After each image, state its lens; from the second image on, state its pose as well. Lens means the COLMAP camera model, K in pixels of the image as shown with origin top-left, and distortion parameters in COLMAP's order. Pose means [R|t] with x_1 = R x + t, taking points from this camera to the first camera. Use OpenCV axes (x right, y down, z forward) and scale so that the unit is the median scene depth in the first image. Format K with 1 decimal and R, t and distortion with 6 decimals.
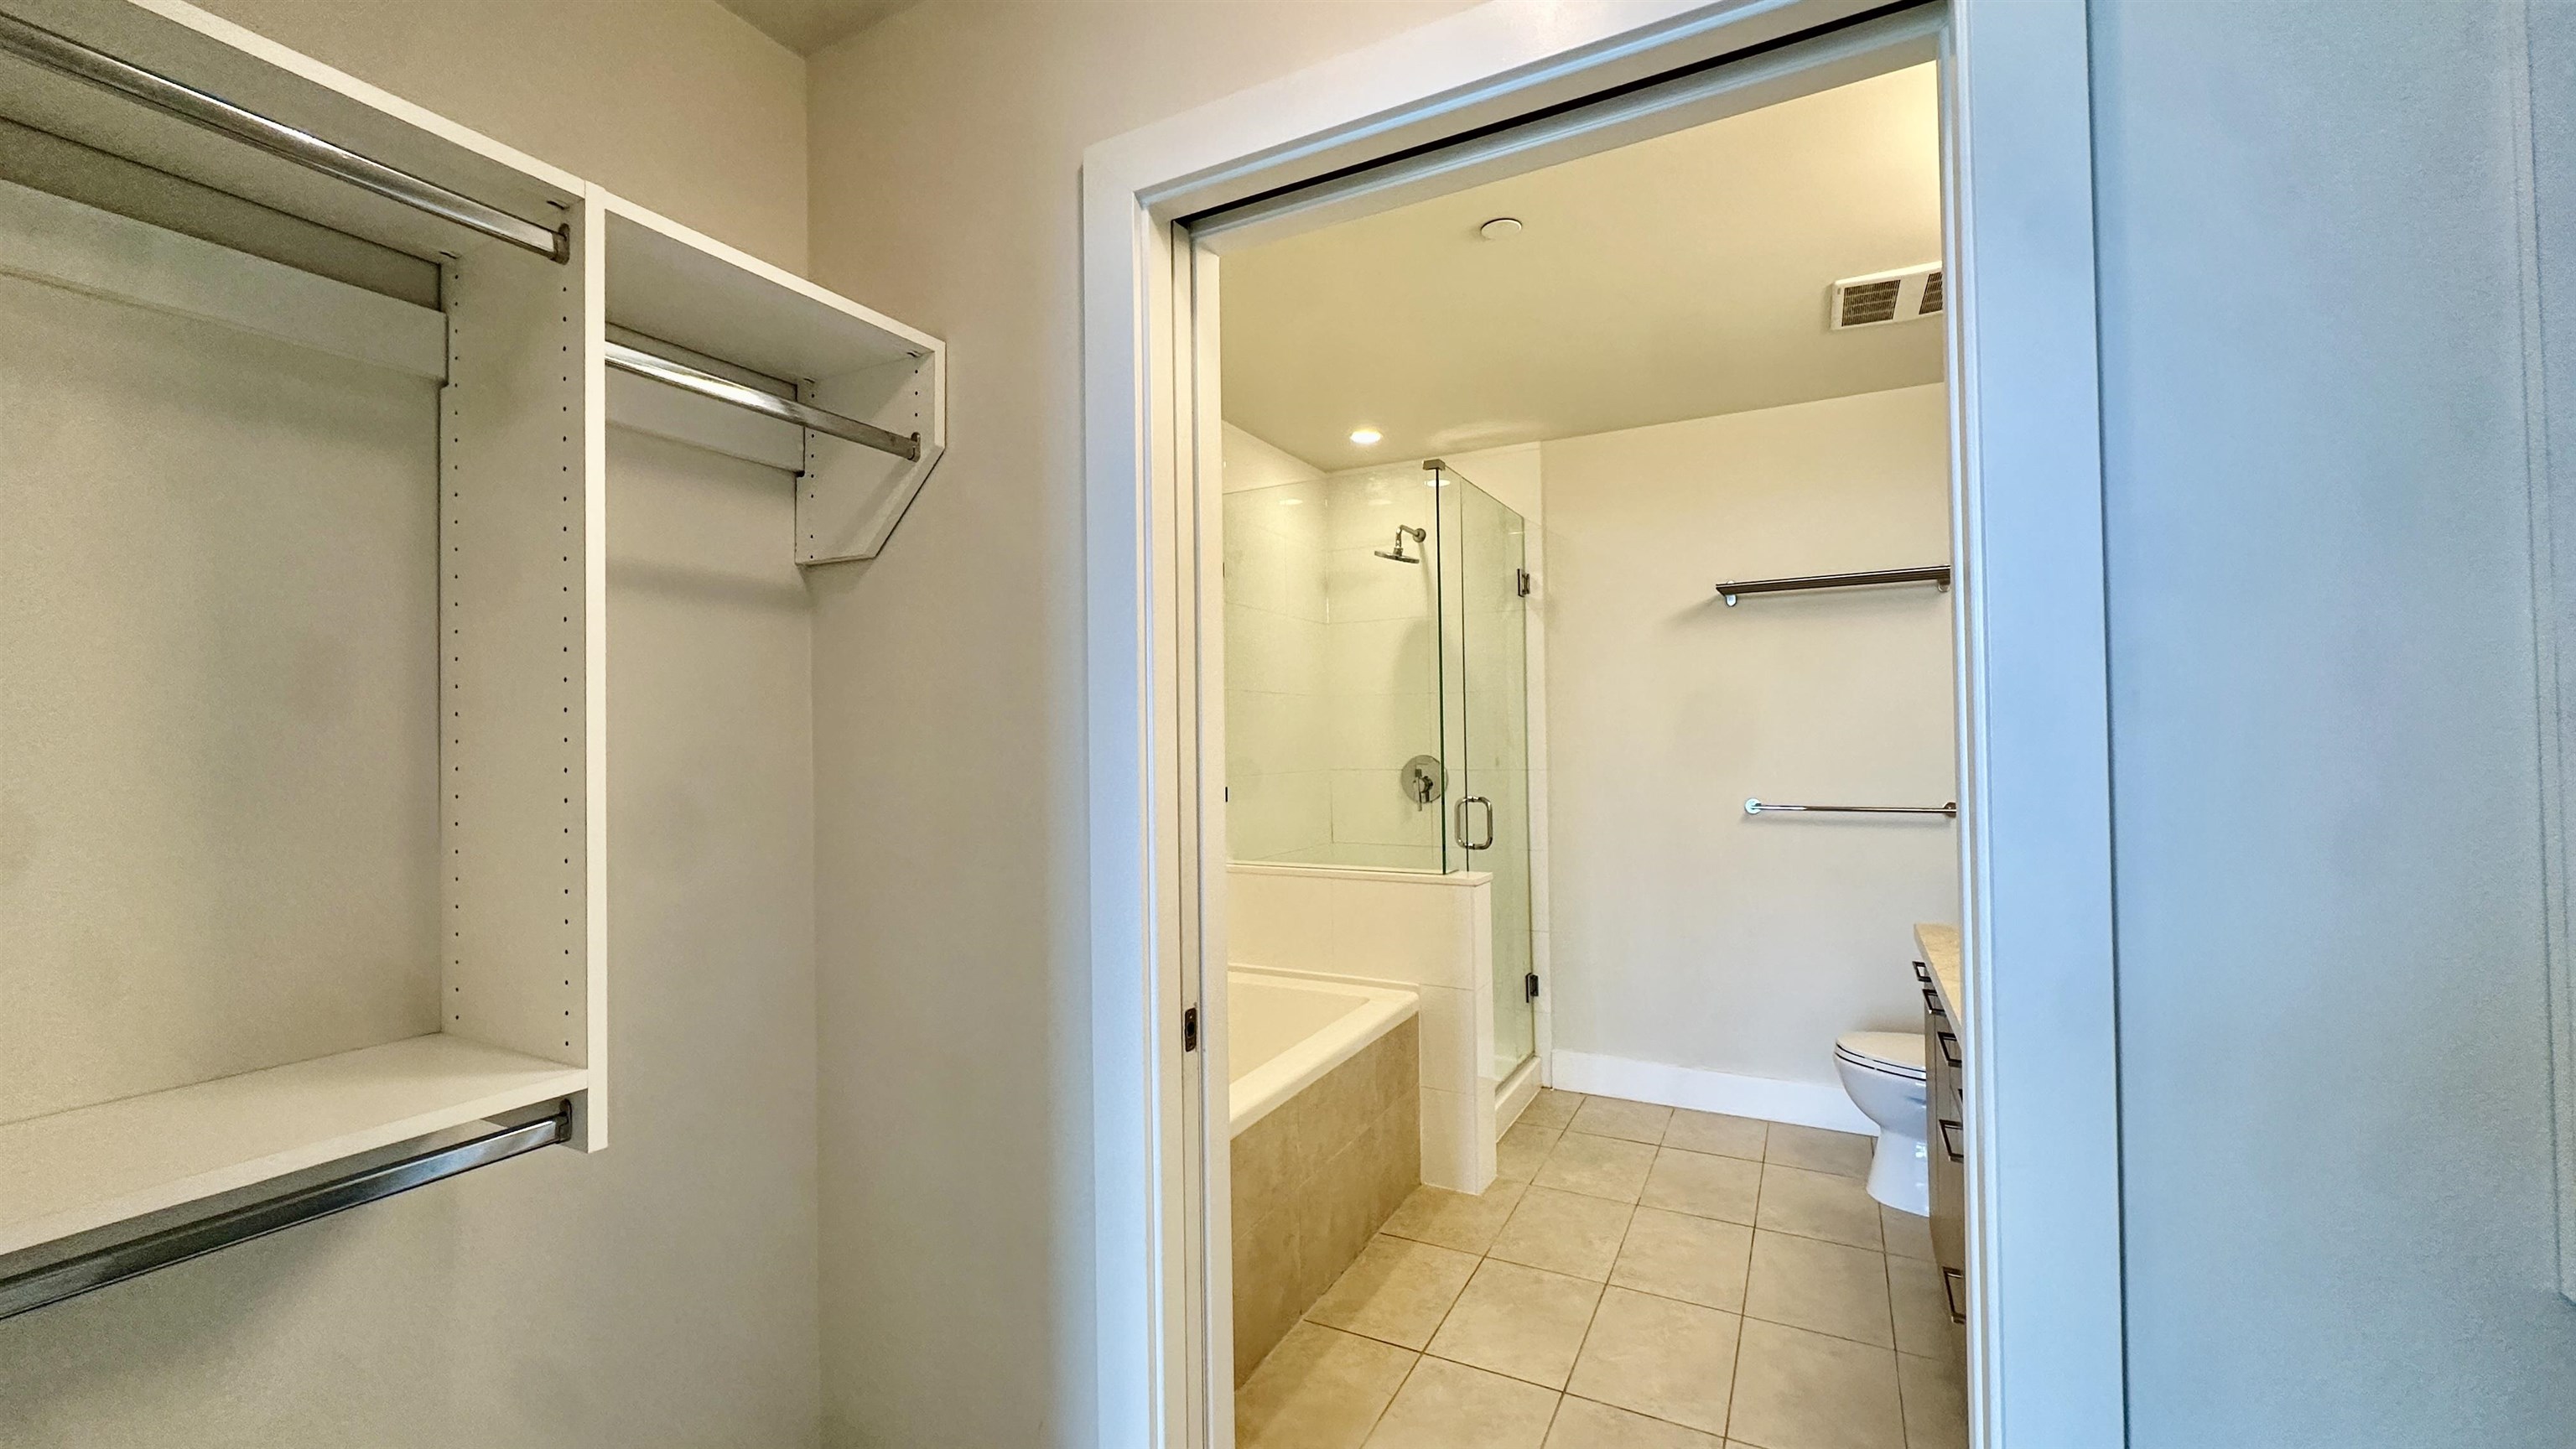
lens RADIAL K [[1025.4, 0, 1286.6], [0, 1025.4, 721.6], [0, 0, 1]] dist [-0.002246, 0.001075]
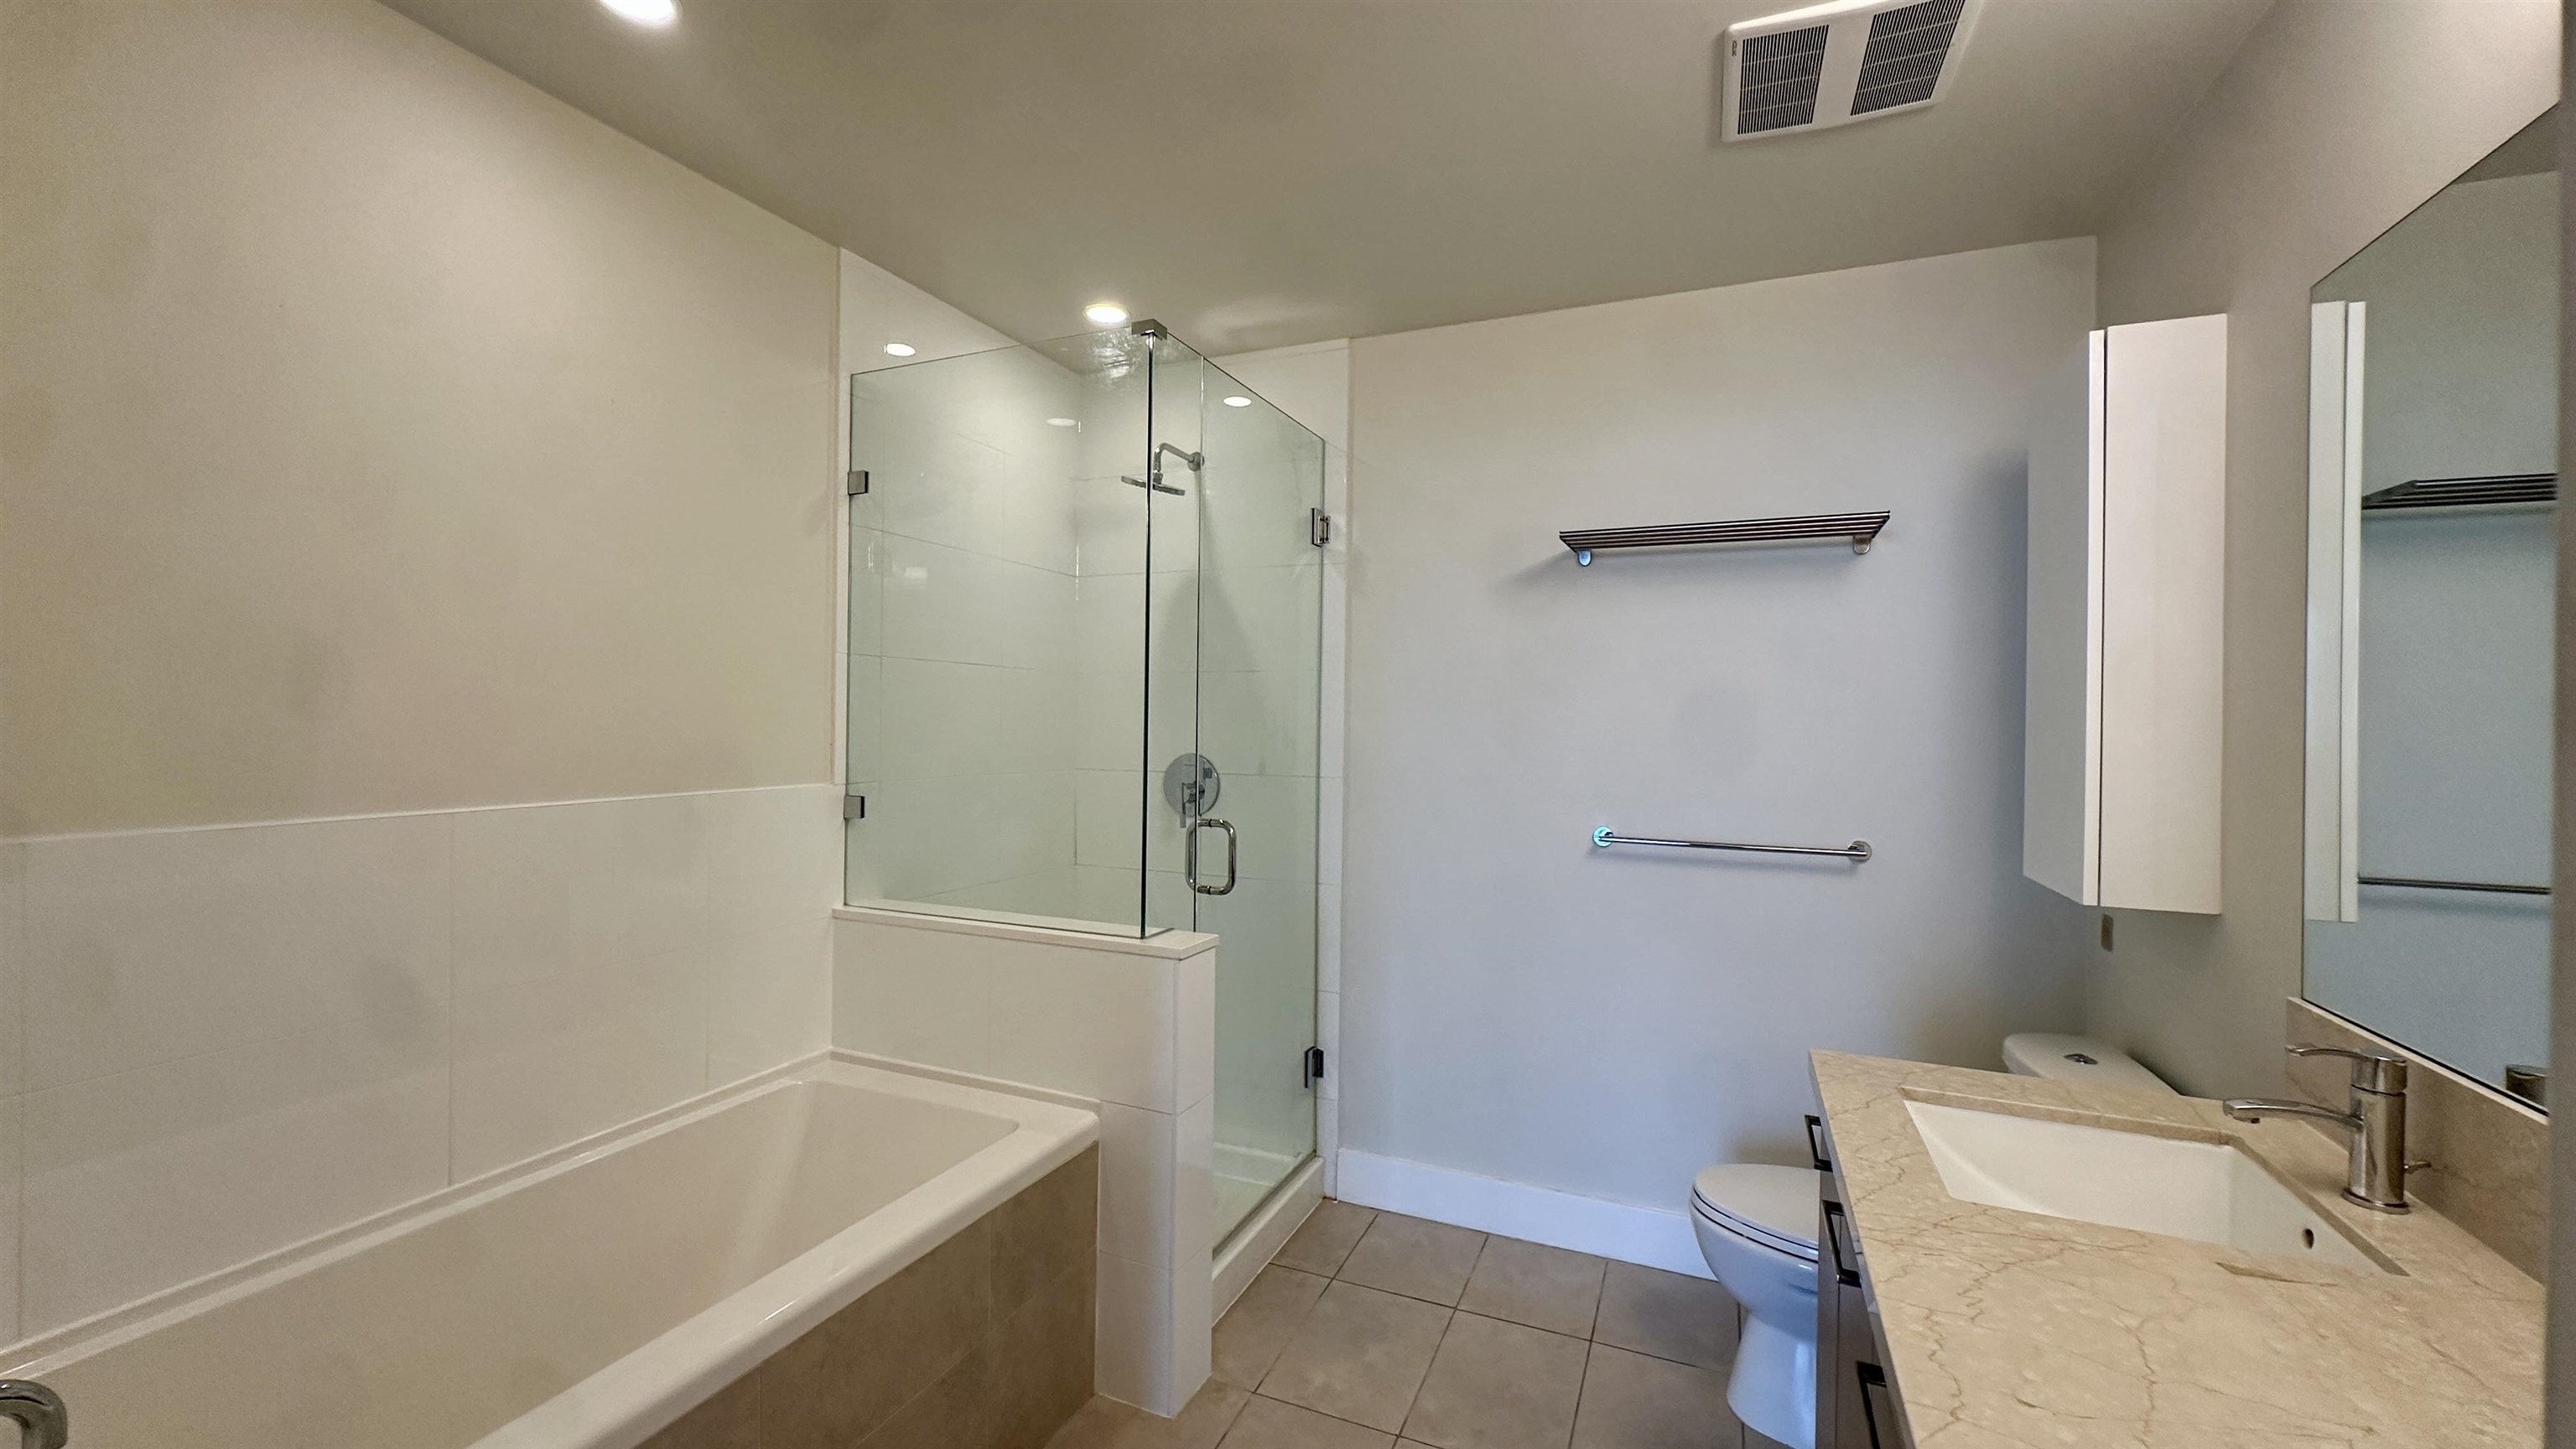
lens RADIAL K [[1025.4, 0, 1285.6], [0, 1025.4, 722.0], [0, 0, 1]] dist [-0.002246, 0.001075]
pose [[0.996115, 0.028778, 0.083225, 0.169916], [-0.030330, 0.999388, 0.017440, -0.007104], [-0.082672, -0.019897, 0.996378, 0.293515]]
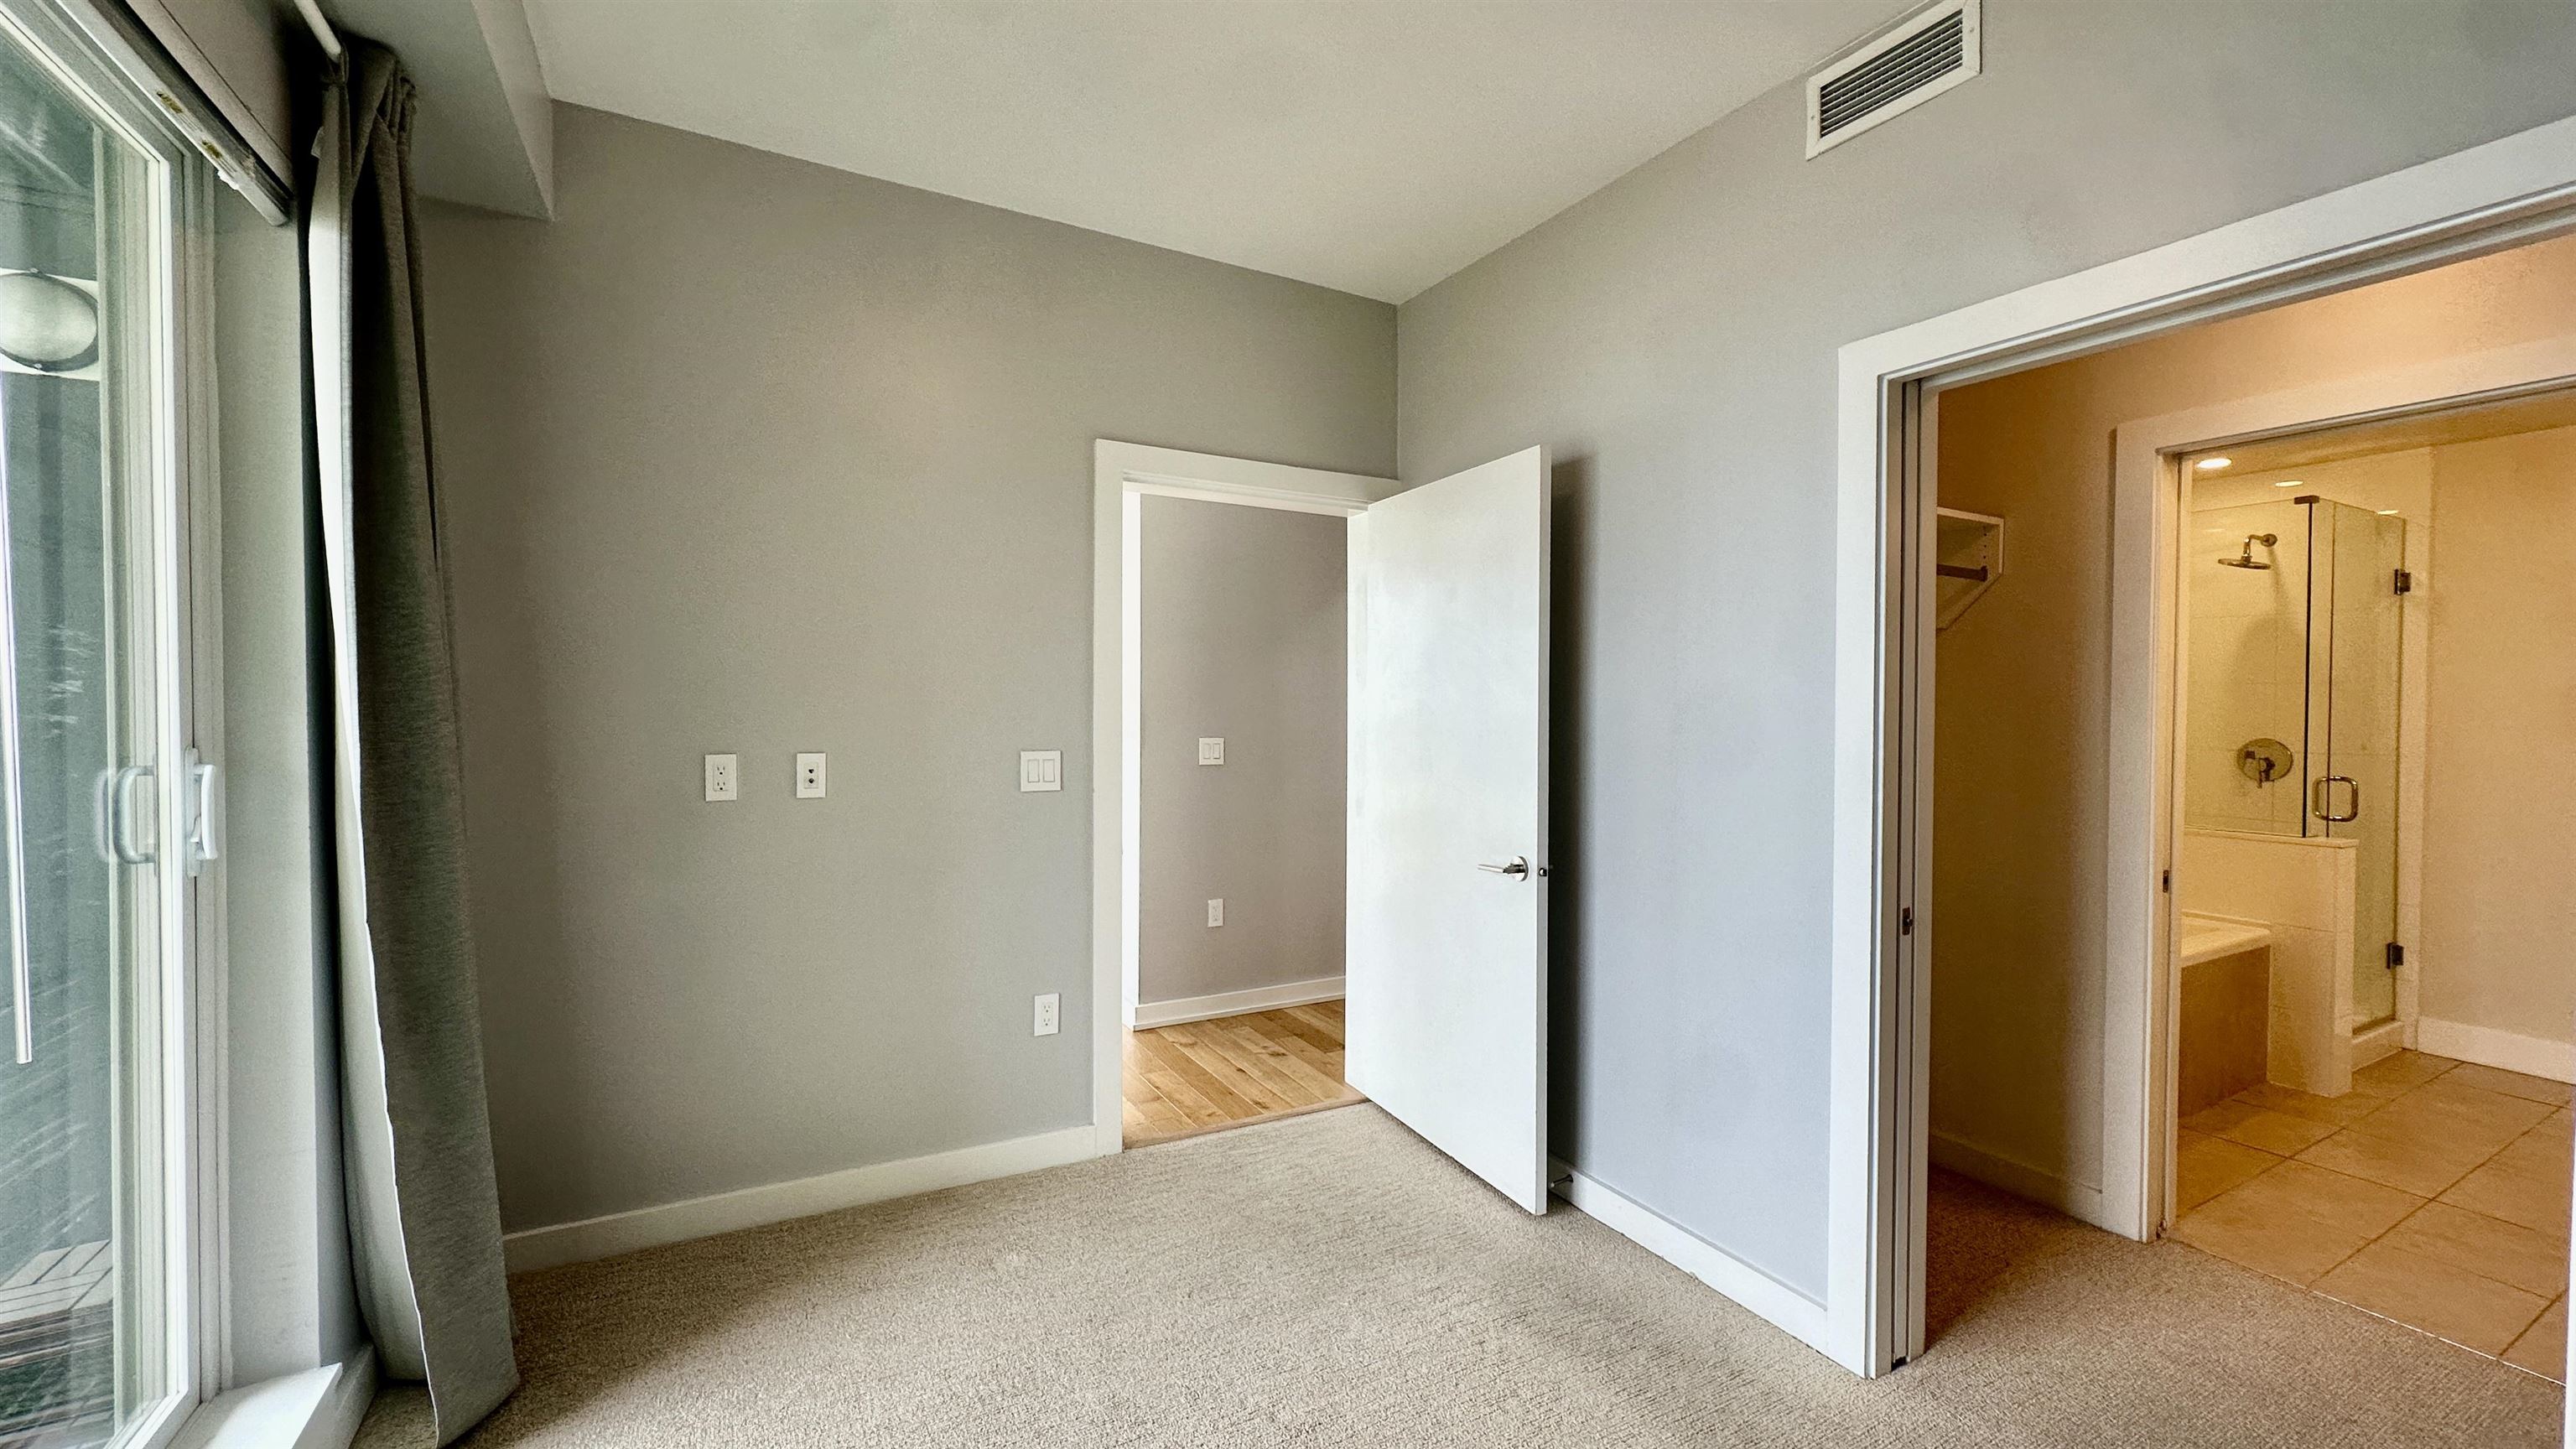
lens RADIAL K [[1025.4, 0, 1290.3], [0, 1025.4, 726.4], [0, 0, 1]] dist [-0.002246, 0.001075]
pose [[0.838610, 0.028327, -0.543996, -0.181586], [-0.007581, 0.999157, 0.040342, -0.021277], [0.544680, -0.029707, 0.838118, -0.619943]]
